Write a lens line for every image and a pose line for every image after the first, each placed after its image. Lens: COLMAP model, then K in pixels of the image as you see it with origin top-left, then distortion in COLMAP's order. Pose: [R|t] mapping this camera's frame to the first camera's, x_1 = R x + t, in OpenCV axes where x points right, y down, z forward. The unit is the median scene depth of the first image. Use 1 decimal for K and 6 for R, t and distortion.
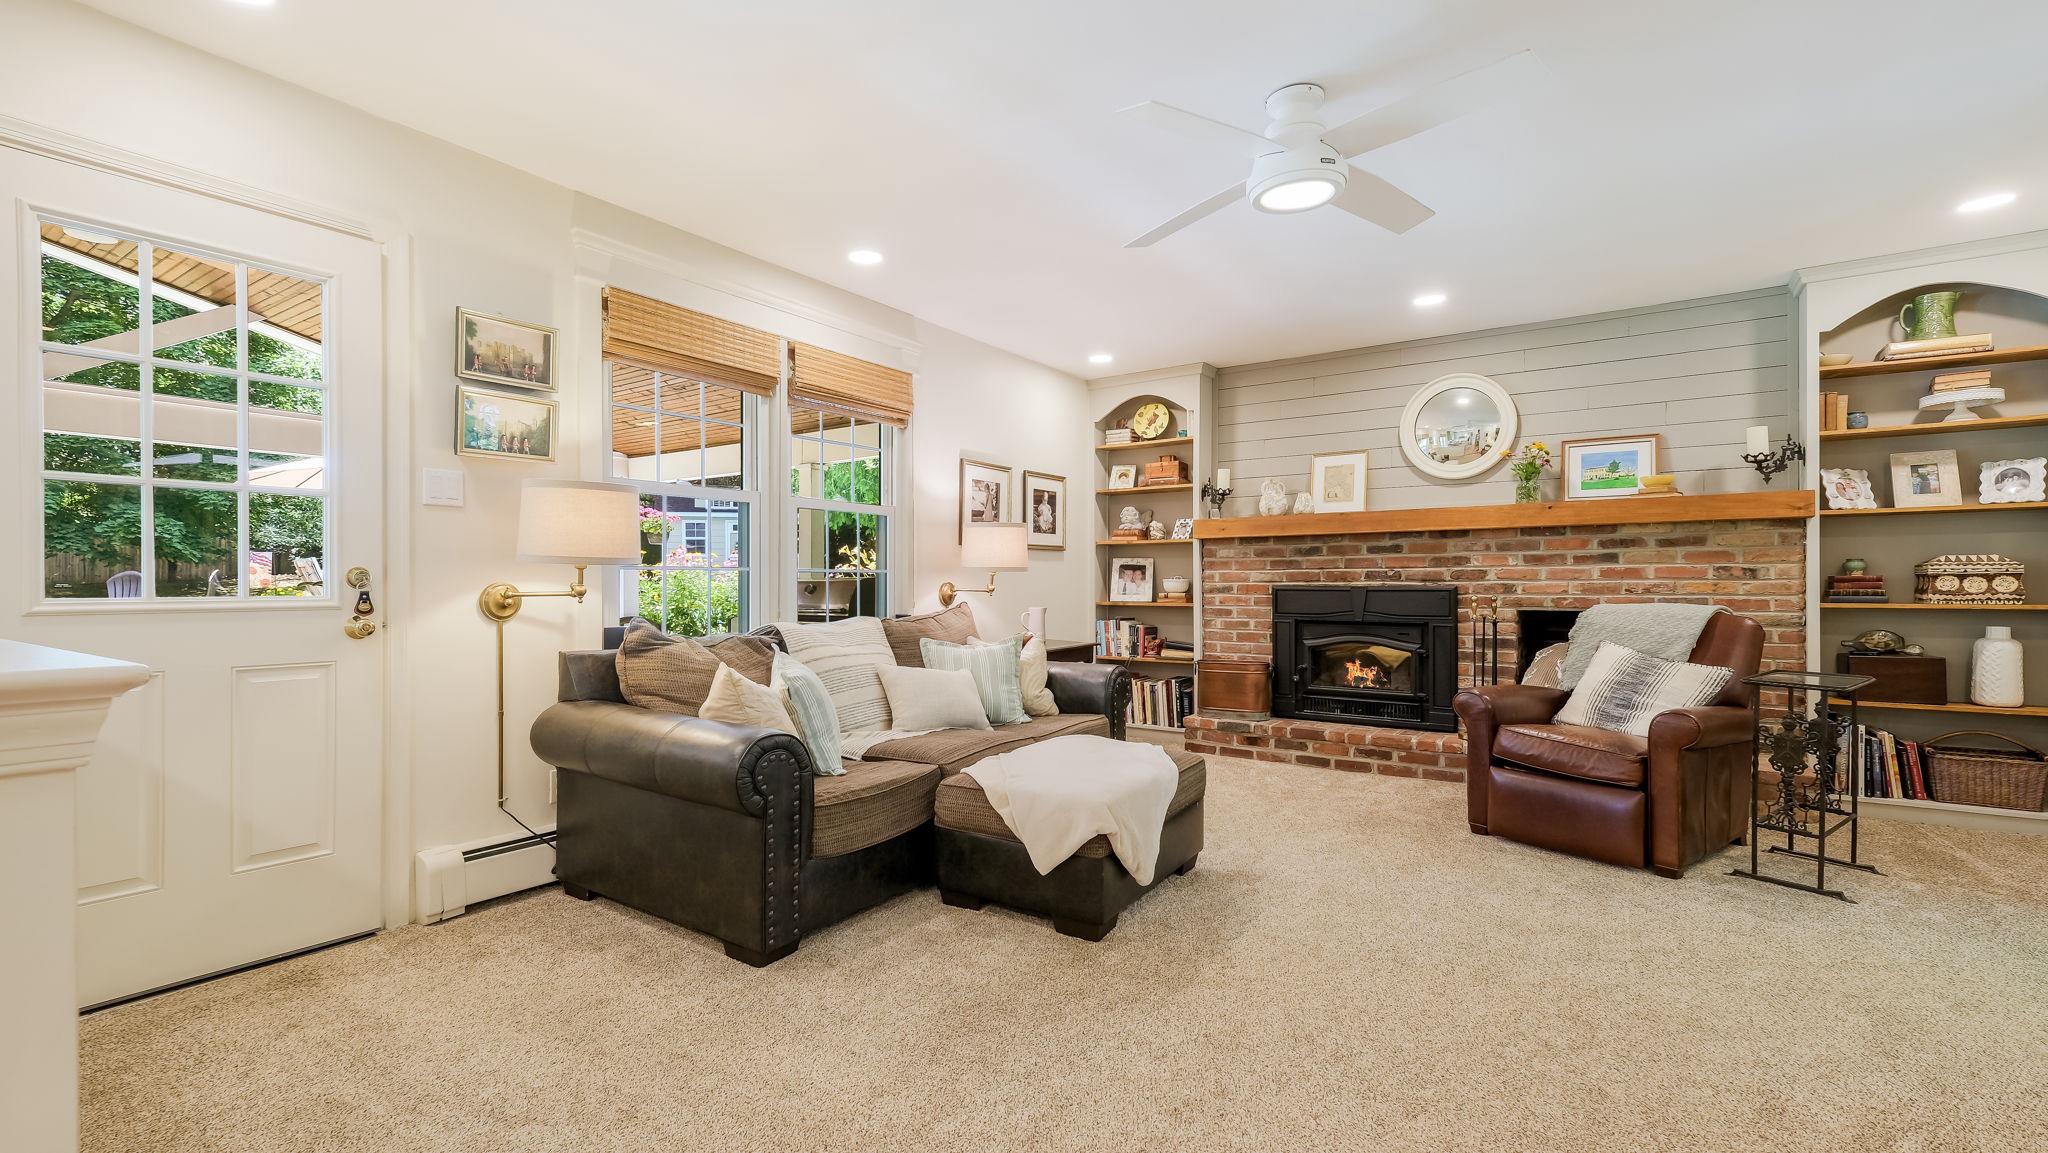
lens RADIAL K [[919.0, 0, 993.9], [0, 919.0, 579.8], [0, 0, 1]] dist [0.010375, -0.005044]
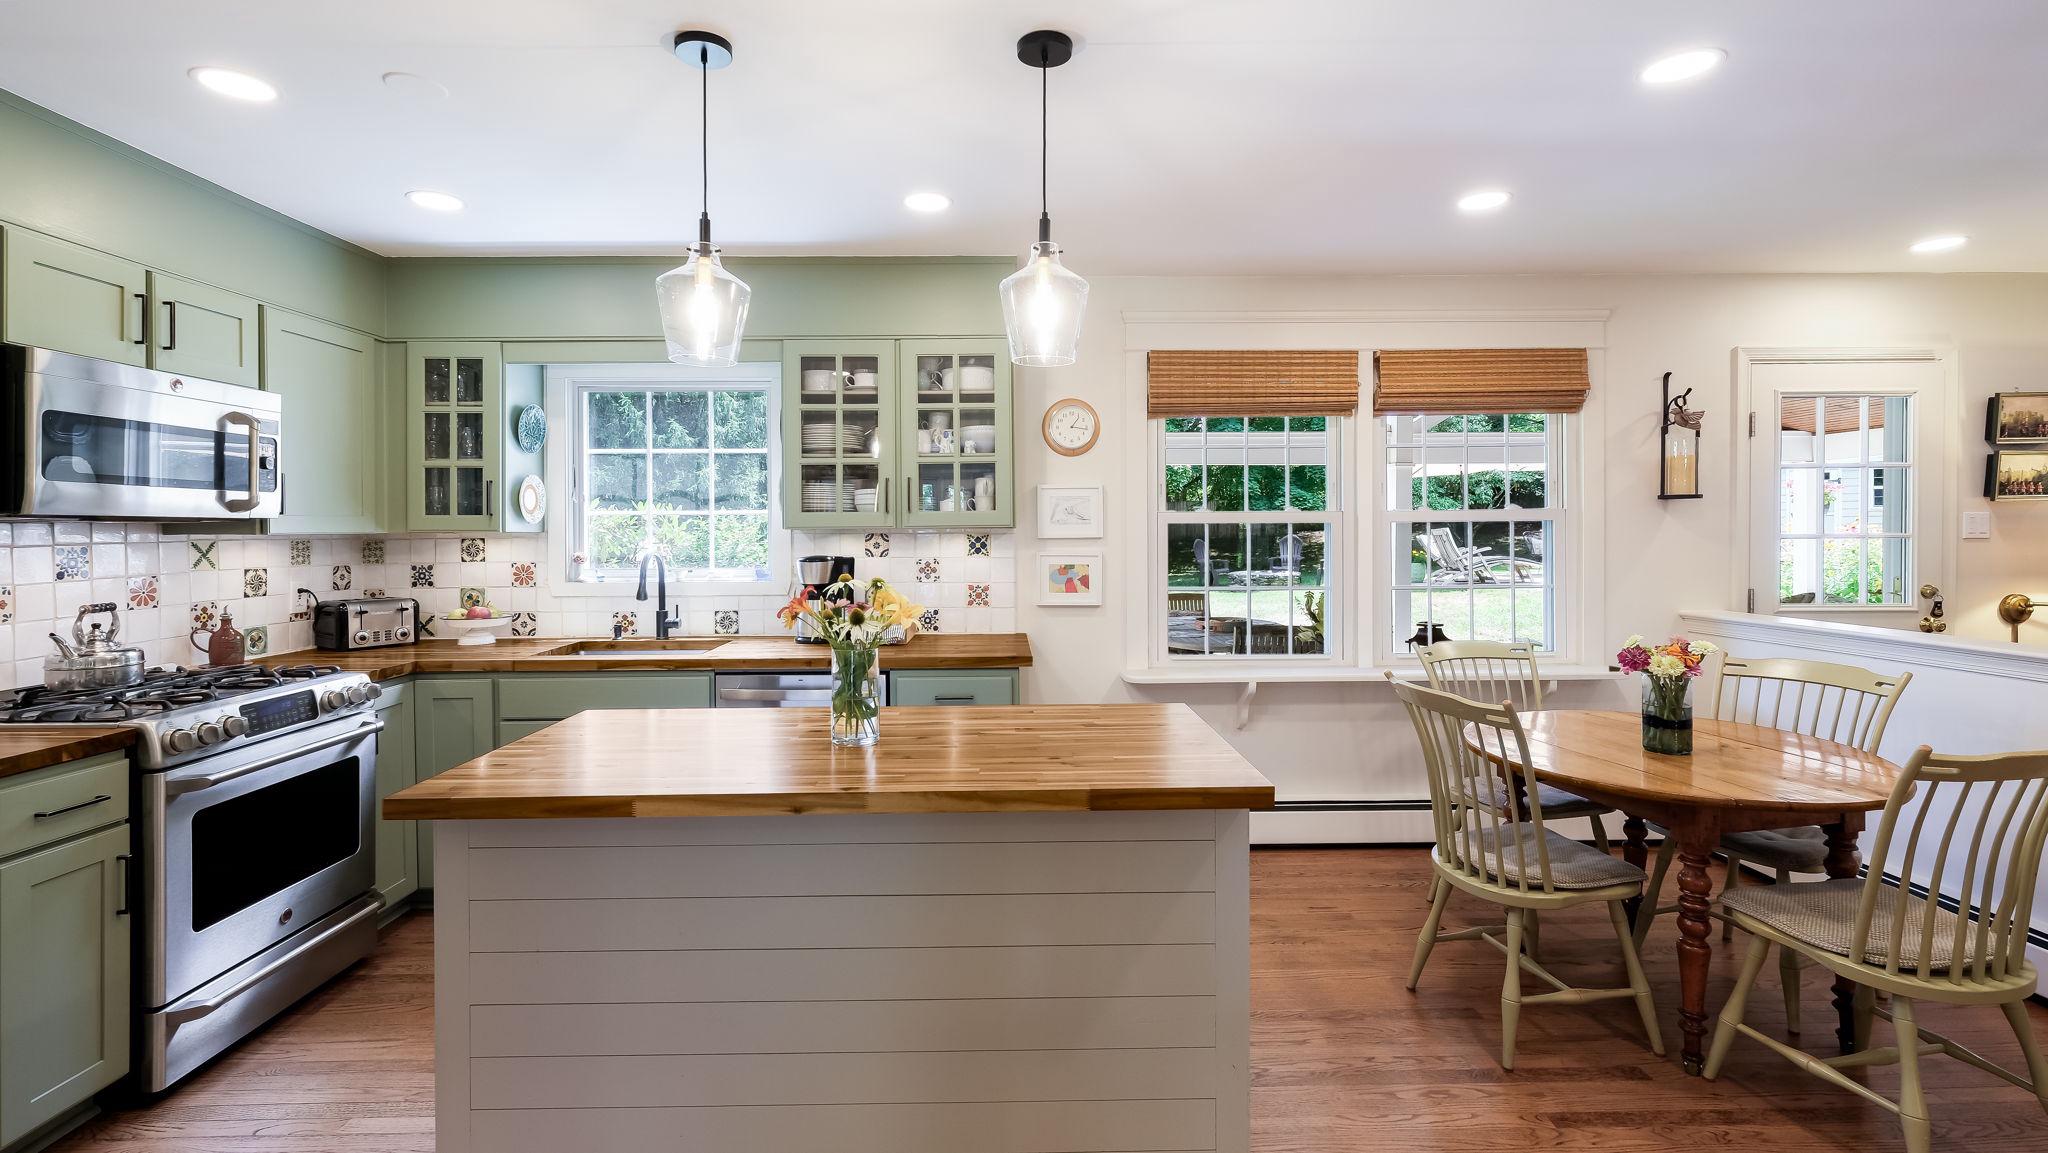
lens RADIAL K [[919.0, 0, 1007.2], [0, 919.0, 540.7], [0, 0, 1]] dist [0.010375, -0.005044]
pose [[0.596460, 0.007286, -0.802610, -0.257378], [0.002668, 0.999935, 0.011060, -0.069132], [0.802639, -0.008738, 0.596402, -0.699516]]
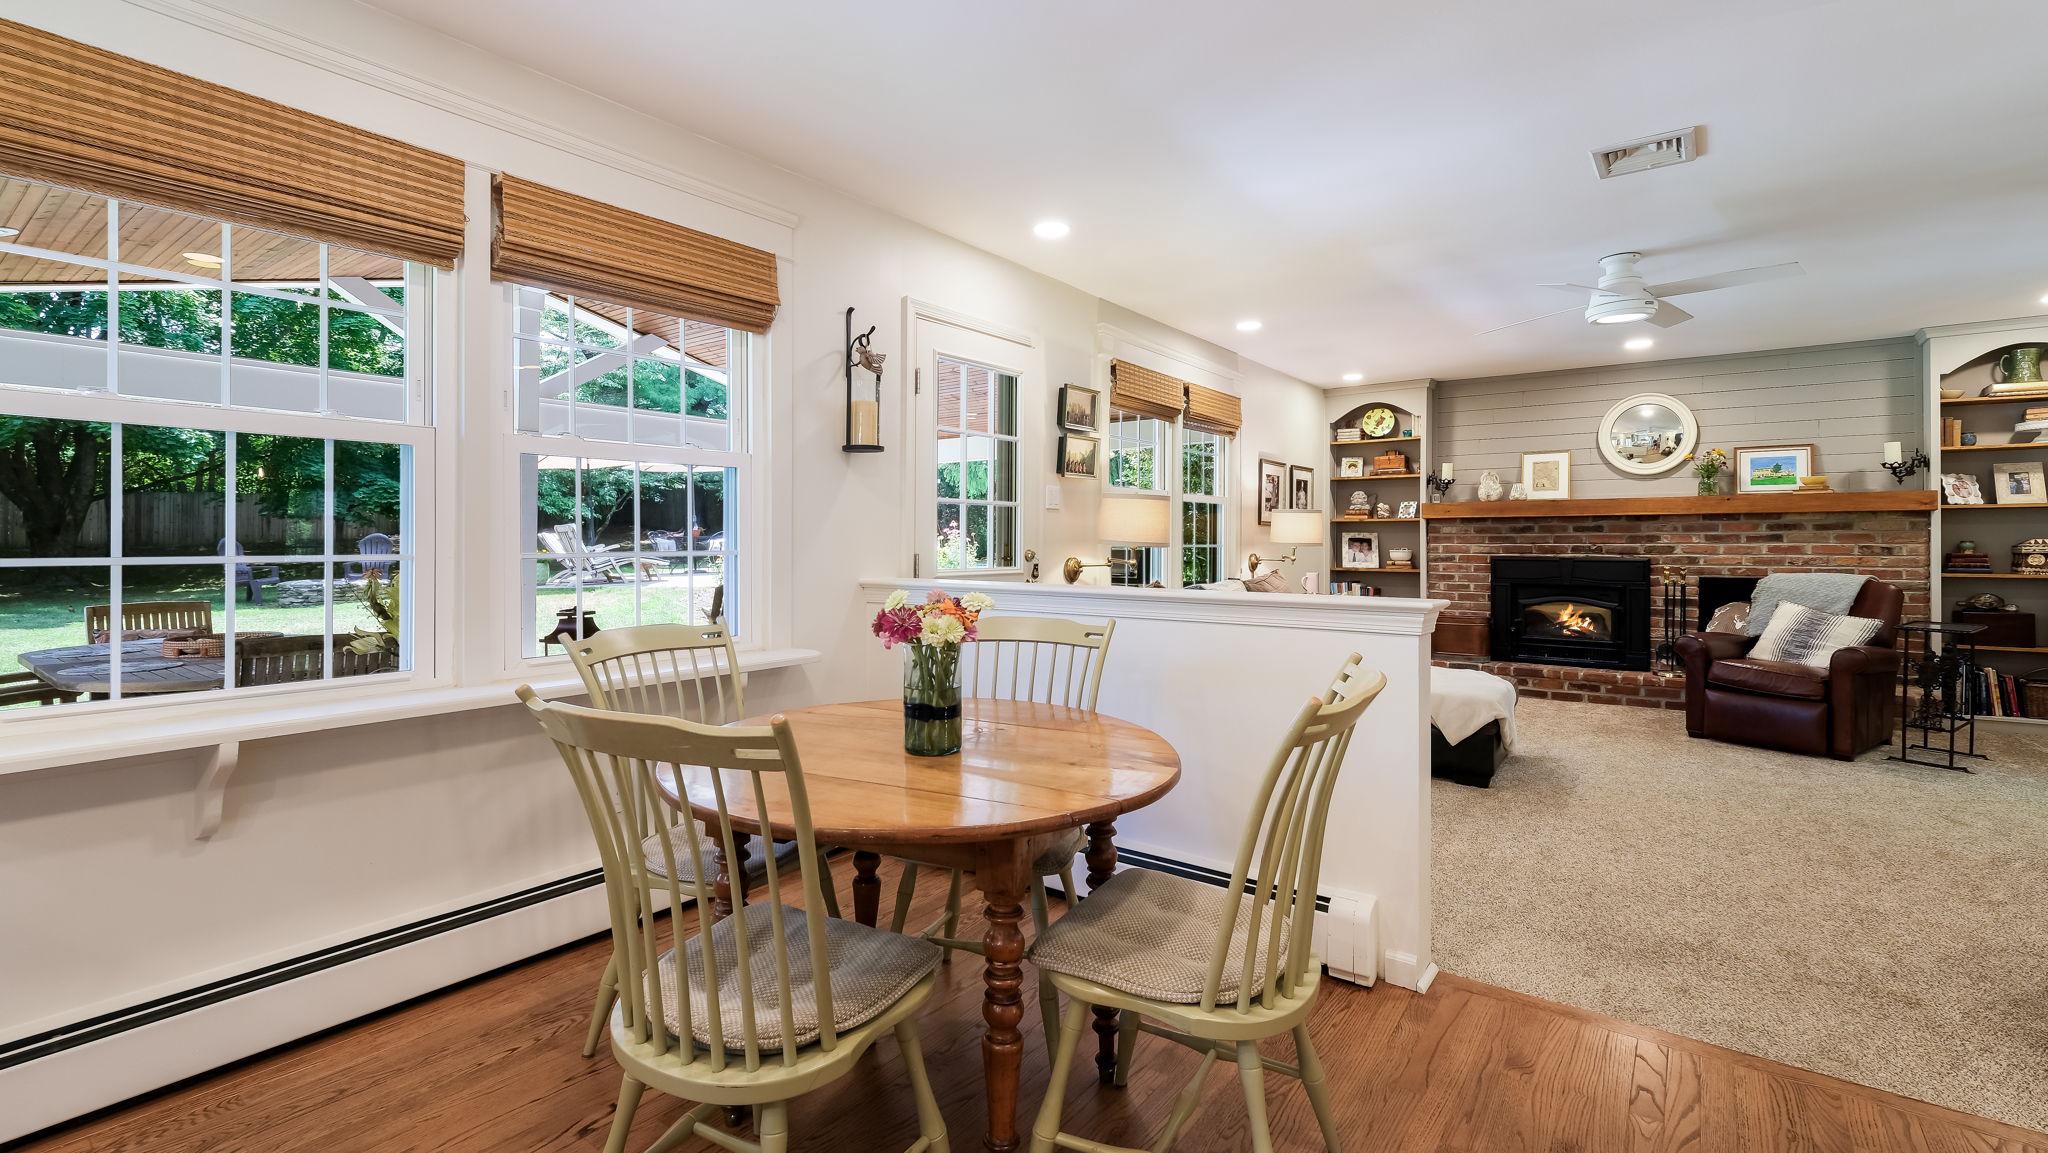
lens RADIAL K [[919.0, 0, 1025.2], [0, 919.0, 539.8], [0, 0, 1]] dist [0.010375, -0.005044]
pose [[0.999711, 0.003824, -0.023752, -0.439291], [-0.003829, 0.999993, -0.000159, -0.019871], [0.023751, 0.000250, 0.999718, -0.408804]]
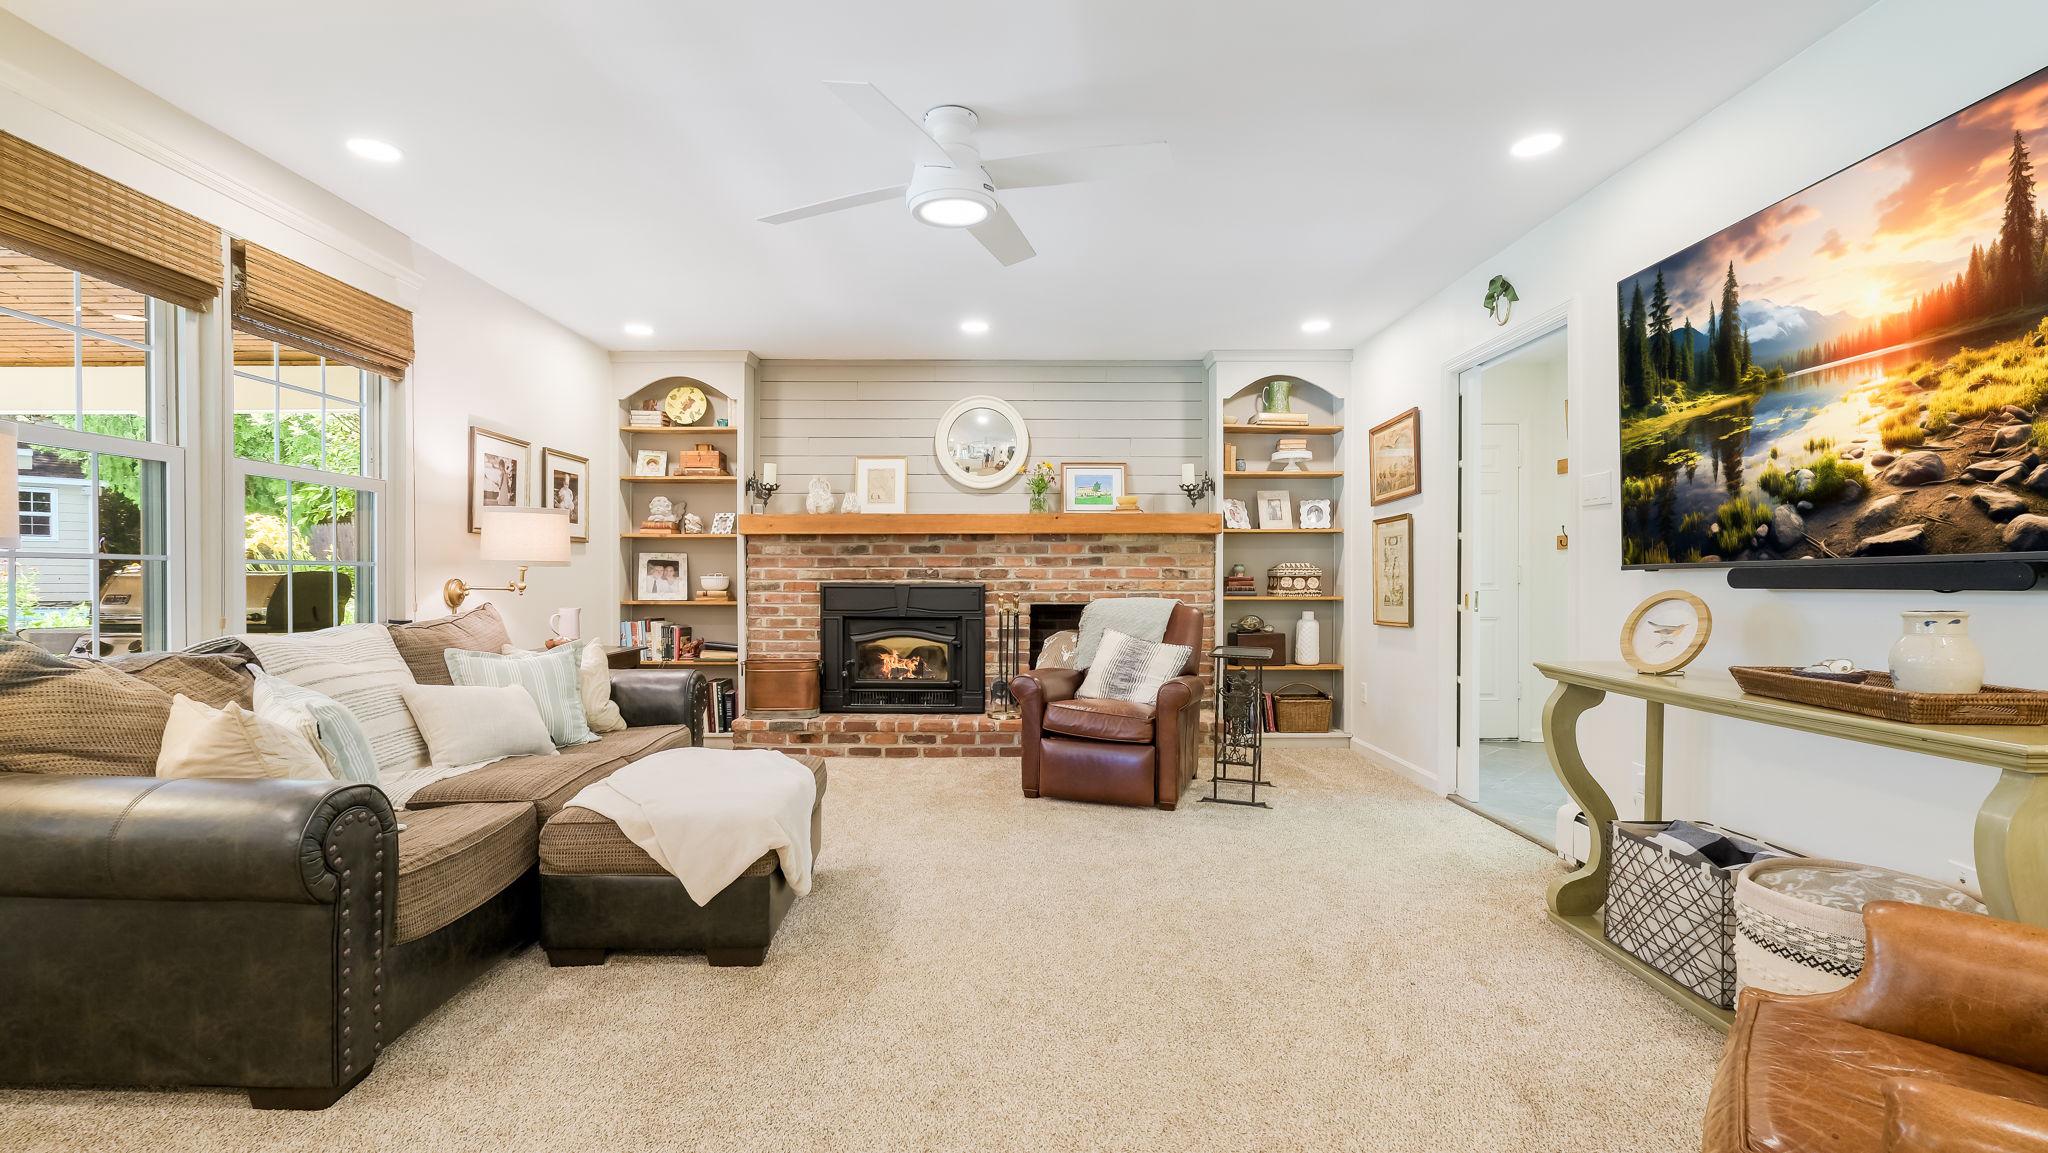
lens RADIAL K [[919.0, 0, 1027.1], [0, 919.0, 593.1], [0, 0, 1]] dist [0.010375, -0.005044]
pose [[0.813648, -0.004839, 0.581338, -0.143141], [-0.005385, 0.999860, 0.015859, -0.000129], [-0.581333, -0.016034, 0.813508, 0.059997]]
